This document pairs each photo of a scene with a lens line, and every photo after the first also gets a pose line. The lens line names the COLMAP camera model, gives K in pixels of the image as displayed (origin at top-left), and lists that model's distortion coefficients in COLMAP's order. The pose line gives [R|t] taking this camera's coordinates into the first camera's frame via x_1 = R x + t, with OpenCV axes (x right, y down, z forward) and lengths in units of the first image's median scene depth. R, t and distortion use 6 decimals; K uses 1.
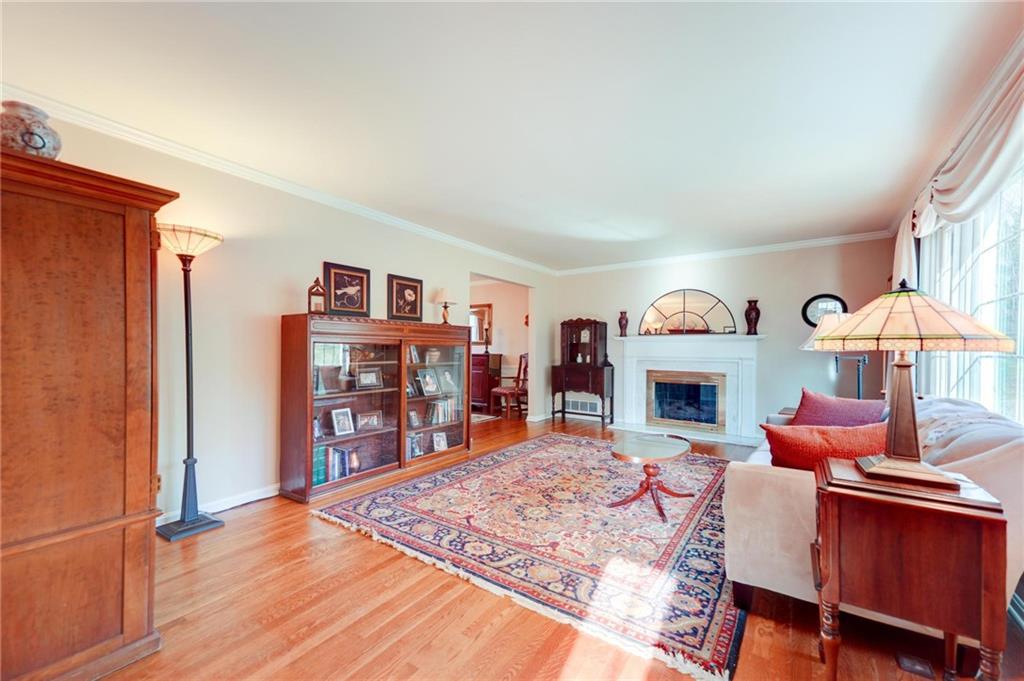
lens RADIAL K [[411.0, 0, 507.3], [0, 411.0, 351.6], [0, 0, 1]] dist [0.063006, -0.012121]
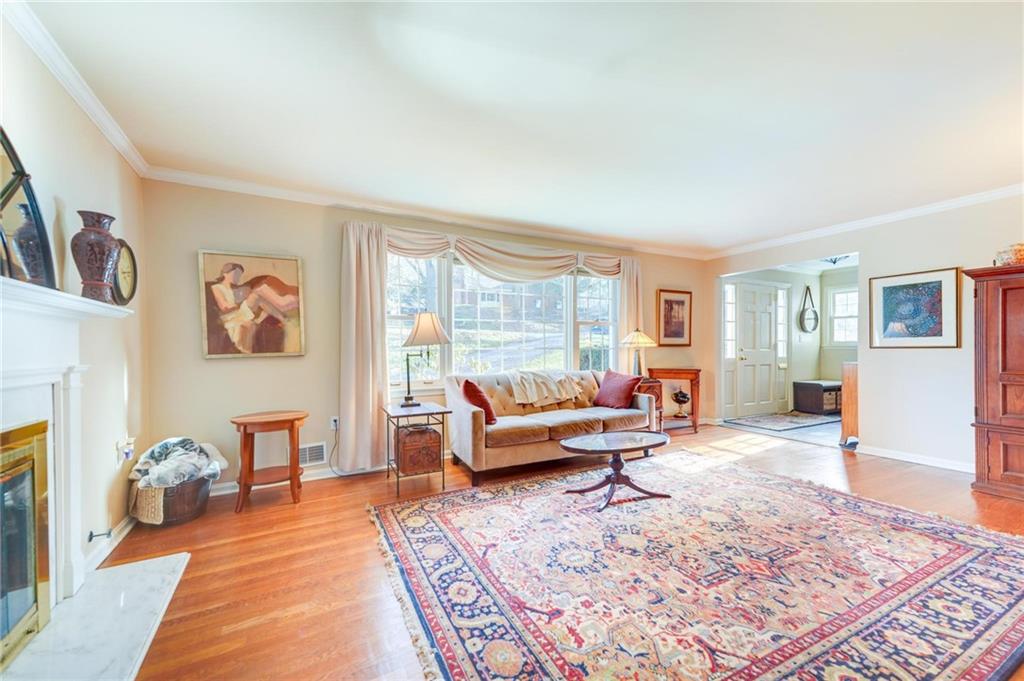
lens RADIAL K [[411.0, 0, 507.3], [0, 411.0, 351.6], [0, 0, 1]] dist [0.063006, -0.012121]
pose [[-0.893684, -0.005725, 0.448660, 0.112750], [0.002074, 0.999855, 0.016889, -0.005811], [-0.448692, 0.016024, -0.893543, 1.695002]]
